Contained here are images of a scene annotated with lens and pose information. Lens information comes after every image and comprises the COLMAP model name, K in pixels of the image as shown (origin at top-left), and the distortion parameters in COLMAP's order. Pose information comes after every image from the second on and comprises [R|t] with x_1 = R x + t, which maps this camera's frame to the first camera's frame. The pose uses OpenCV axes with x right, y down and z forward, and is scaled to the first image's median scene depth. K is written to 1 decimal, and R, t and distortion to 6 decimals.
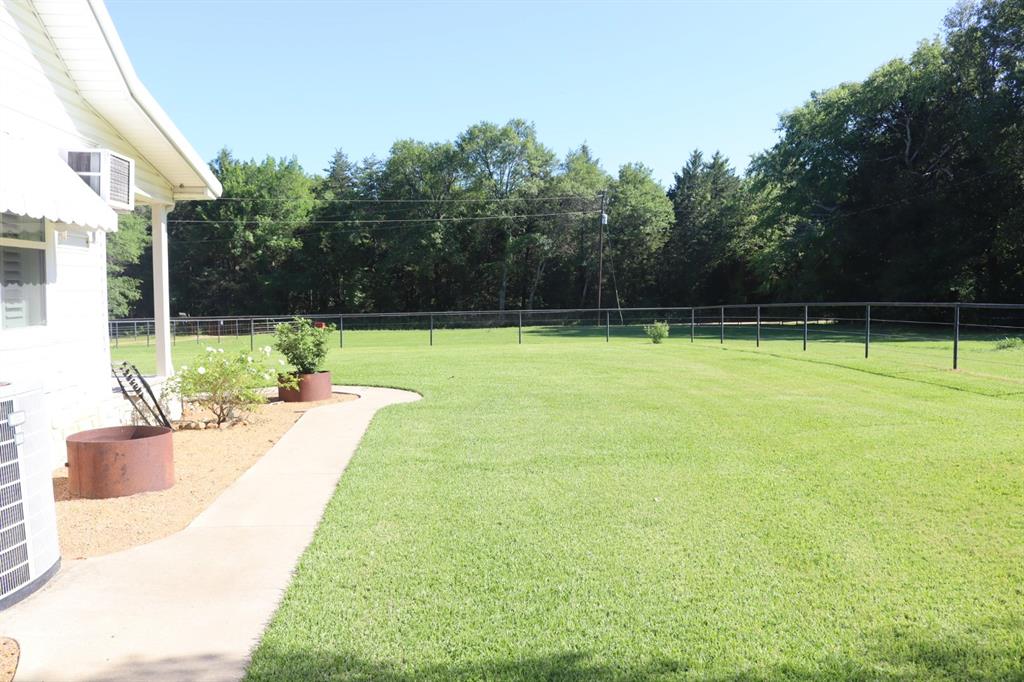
lens RADIAL K [[851.2, 0, 513.2], [0, 851.2, 337.3], [0, 0, 1]] dist [-0.084894, 0.029978]
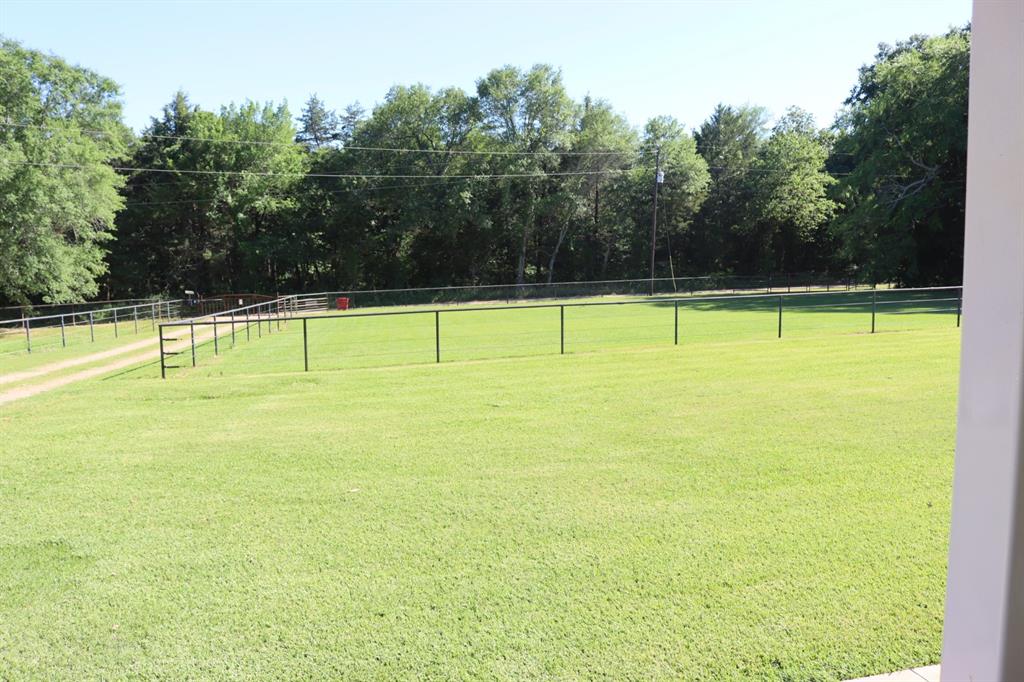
lens RADIAL K [[851.2, 0, 511.2], [0, 851.2, 345.5], [0, 0, 1]] dist [-0.084894, 0.029978]
pose [[0.981798, -0.031698, 0.187262, -0.201148], [0.021818, 0.998271, 0.054588, -0.011474], [-0.188669, -0.049509, 0.980792, 0.122432]]
